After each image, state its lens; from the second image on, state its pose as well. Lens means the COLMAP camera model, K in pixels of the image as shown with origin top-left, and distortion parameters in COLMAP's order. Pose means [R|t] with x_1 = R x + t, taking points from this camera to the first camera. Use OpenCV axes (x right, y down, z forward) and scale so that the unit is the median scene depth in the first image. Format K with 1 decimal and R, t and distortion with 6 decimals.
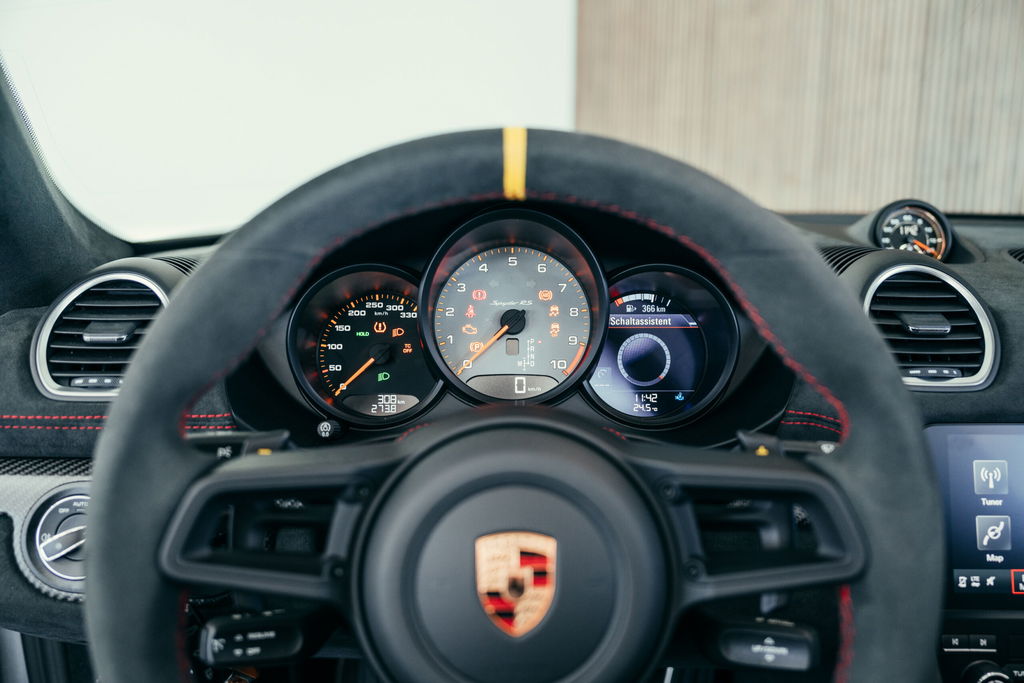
lens RADIAL K [[902.4, 0, 514.5], [0, 902.4, 346.2], [0, 0, 1]] dist [0.041109, -0.009745]
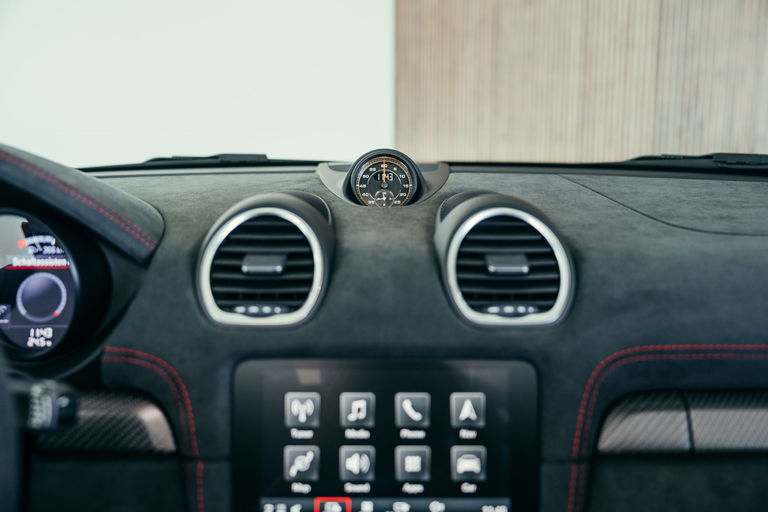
lens RADIAL K [[730.0, 0, 377.4], [0, 730.0, 254.4], [0, 0, 1]] dist [-0.011013, 0.000000]
pose [[0.999138, -0.005784, -0.041114, 0.323716], [0.004509, 0.999508, -0.031040, -0.004202], [0.041273, 0.030828, 0.998672, 0.081014]]
